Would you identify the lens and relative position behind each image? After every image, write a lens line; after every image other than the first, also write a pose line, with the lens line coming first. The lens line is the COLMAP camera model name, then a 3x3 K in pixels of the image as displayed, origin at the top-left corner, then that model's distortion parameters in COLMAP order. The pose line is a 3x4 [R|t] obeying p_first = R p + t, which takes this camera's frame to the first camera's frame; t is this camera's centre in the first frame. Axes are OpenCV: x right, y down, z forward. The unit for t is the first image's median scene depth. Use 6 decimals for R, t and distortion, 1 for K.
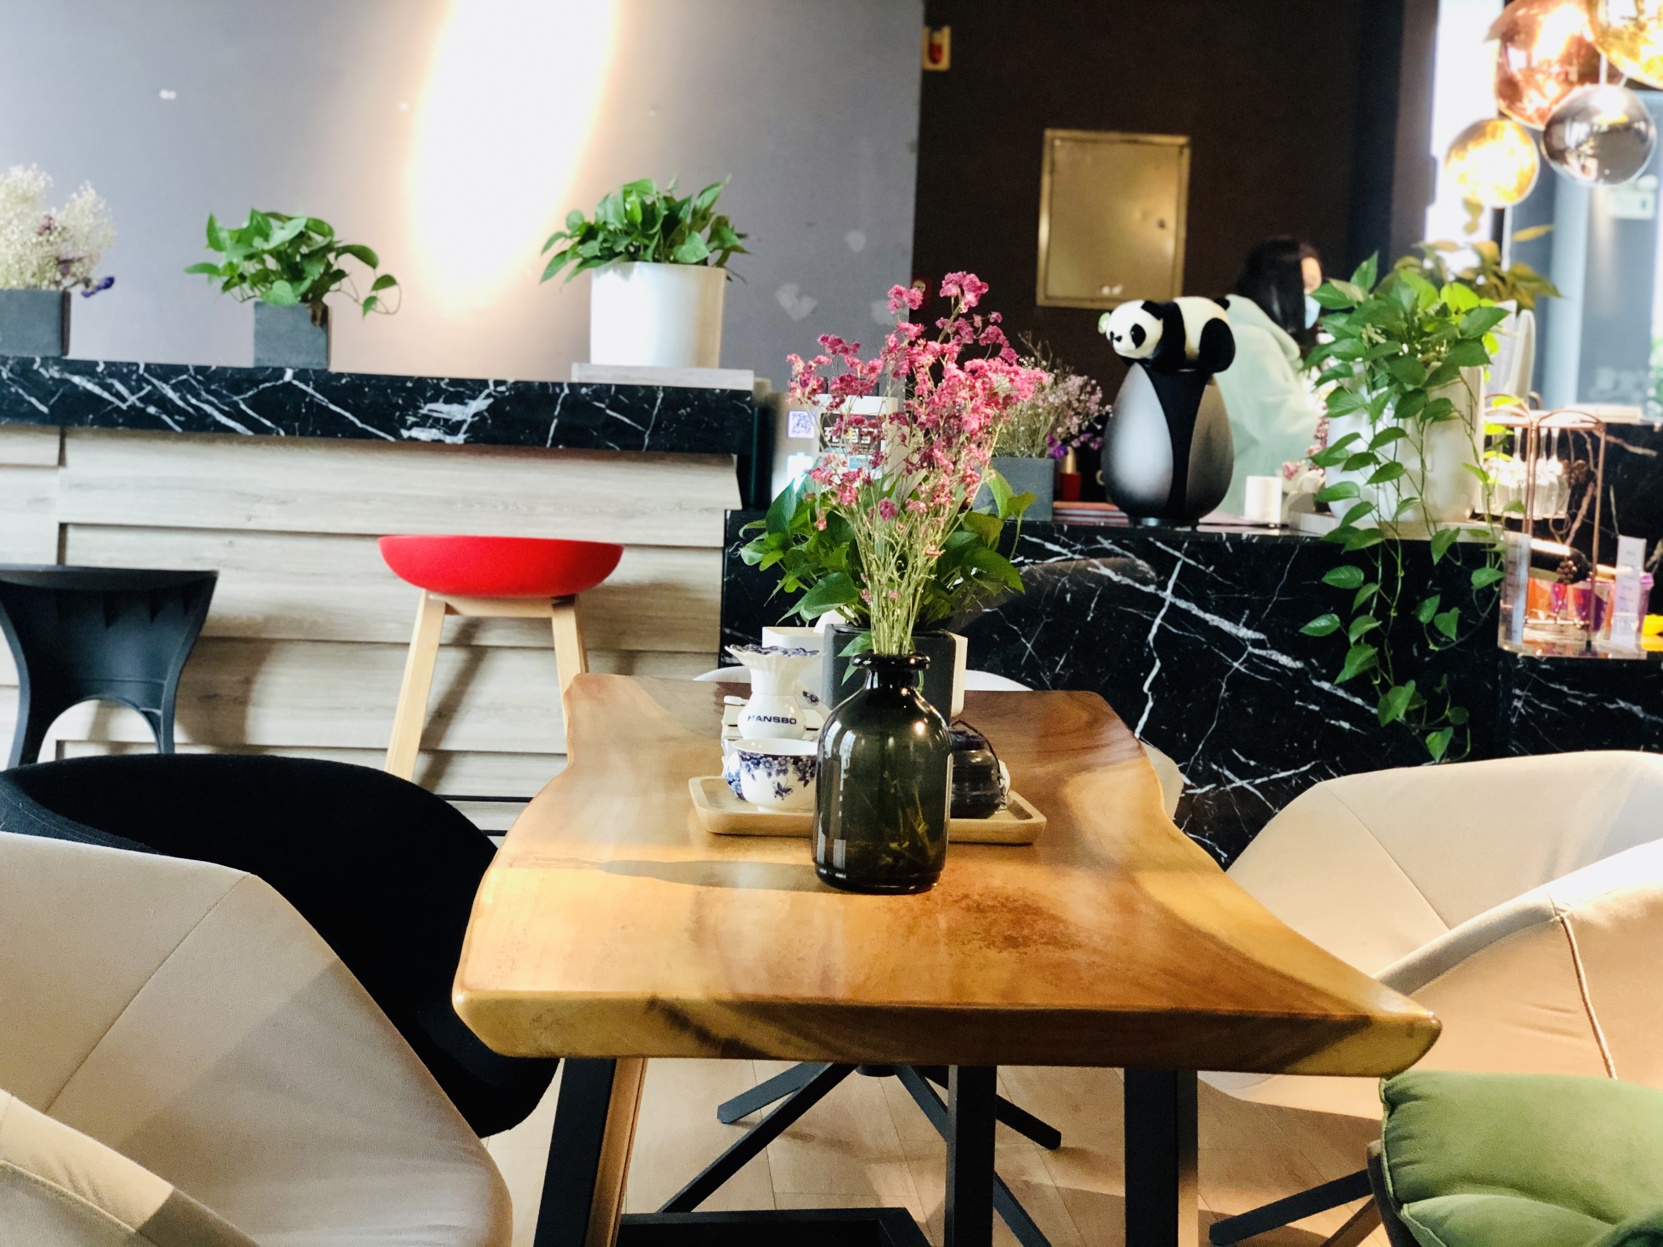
lens RADIAL K [[2485.6, 0, 829.3], [0, 2485.6, 620.3], [0, 0, 1]] dist [0.011858, 0.000000]
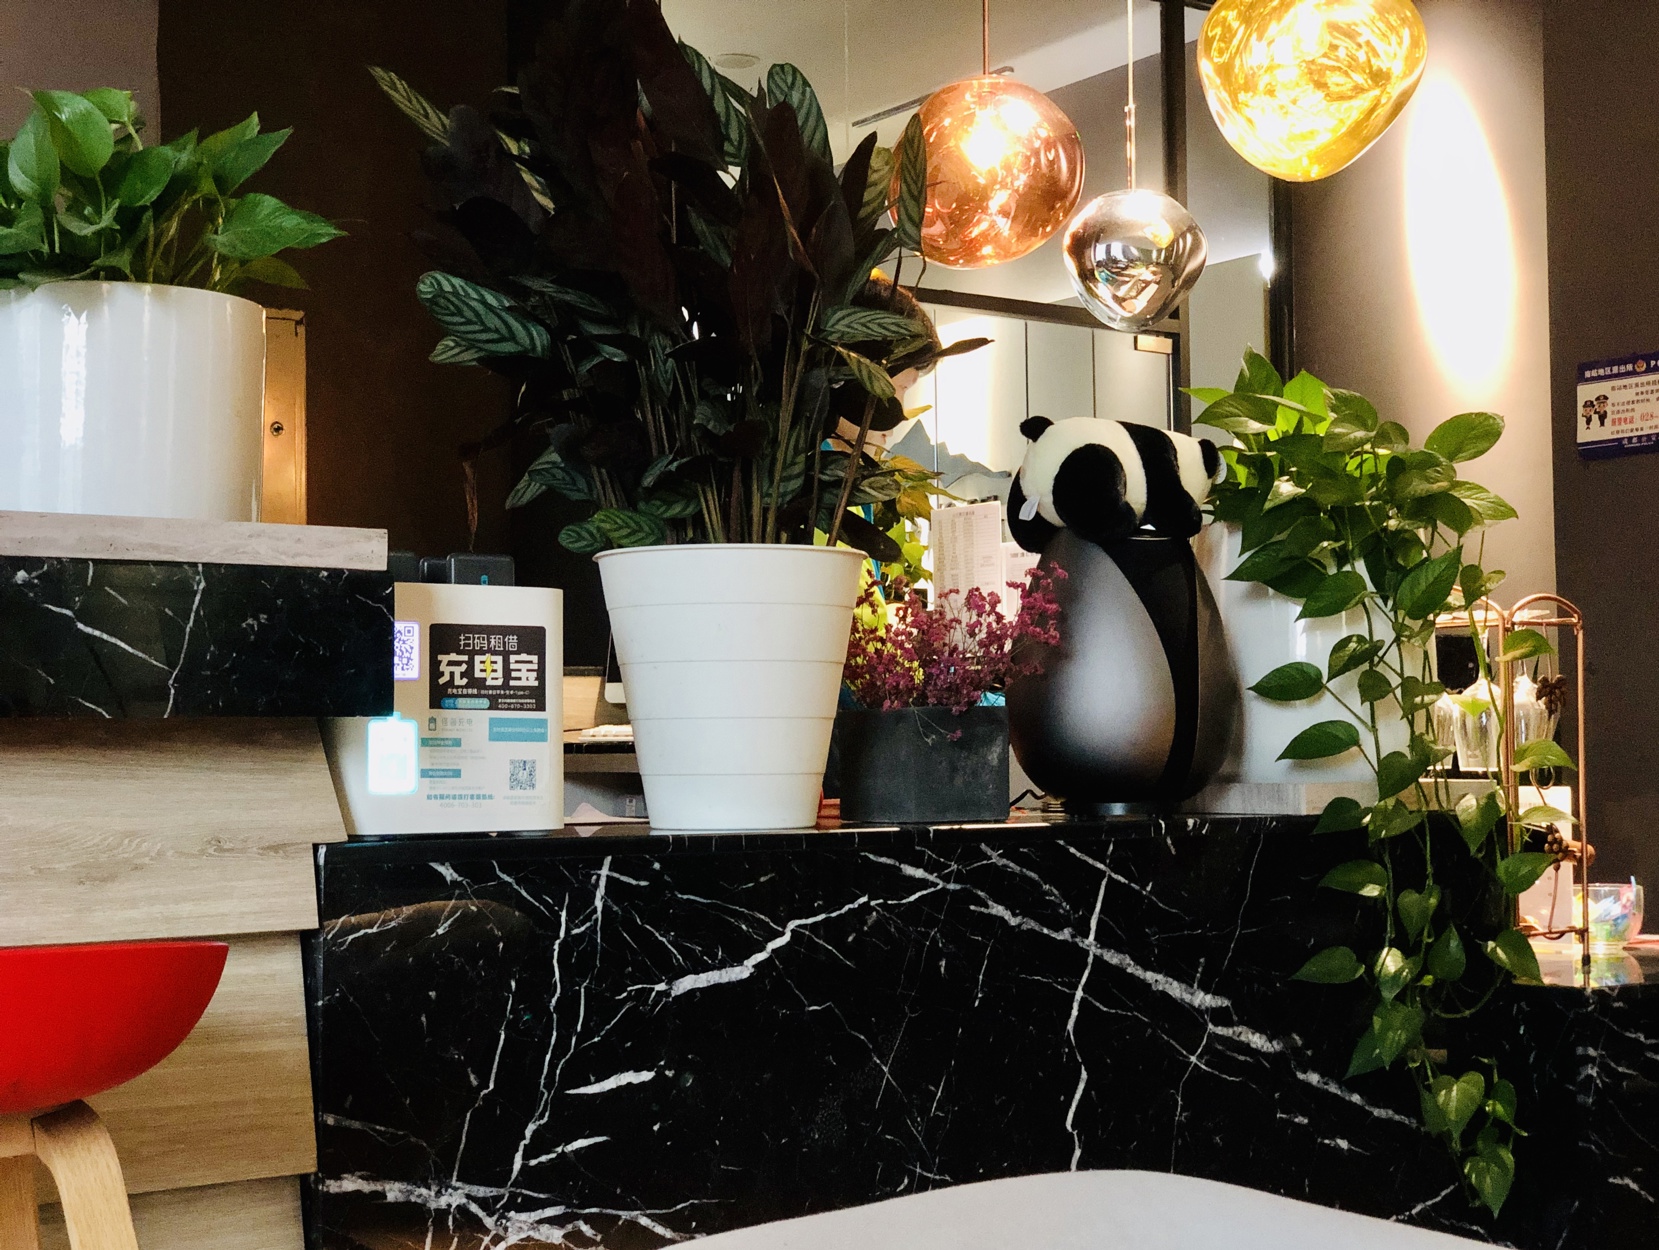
lens RADIAL K [[2479.7, 0, 832.5], [0, 2479.7, 634.8], [0, 0, 1]] dist [0.011858, 0.000000]
pose [[0.872426, -0.032039, 0.487694, -0.171693], [0.085167, 0.992548, -0.087149, -0.034529], [-0.481268, 0.117567, 0.868654, 0.556607]]
